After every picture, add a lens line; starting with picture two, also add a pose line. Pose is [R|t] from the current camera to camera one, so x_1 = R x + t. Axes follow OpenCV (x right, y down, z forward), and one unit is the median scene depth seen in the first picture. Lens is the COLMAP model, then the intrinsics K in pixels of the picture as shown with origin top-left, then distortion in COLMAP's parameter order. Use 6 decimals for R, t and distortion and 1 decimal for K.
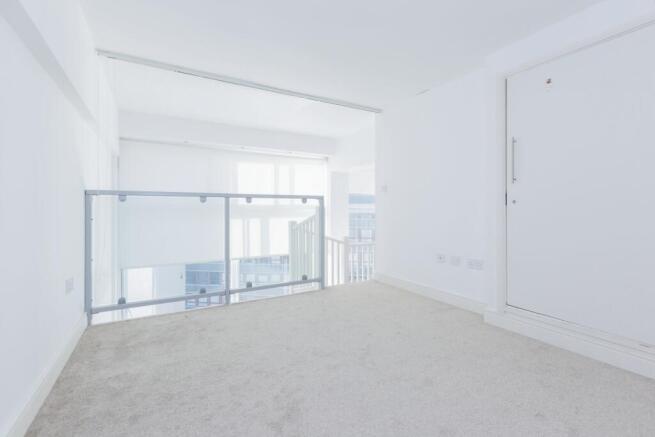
lens RADIAL K [[298.9, 0, 323.5], [0, 298.9, 214.1], [0, 0, 1]] dist [0.010509, 0.001307]
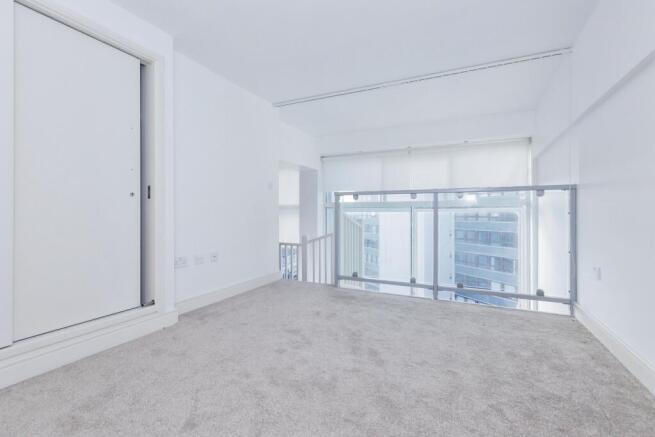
lens RADIAL K [[298.9, 0, 353.5], [0, 298.9, 209.1], [0, 0, 1]] dist [0.010509, 0.001307]
pose [[0.558977, 0.003373, -0.829176, 0.534653], [-0.004994, 0.999987, 0.000702, -0.003348], [0.829168, 0.003748, 0.558987, 0.316113]]
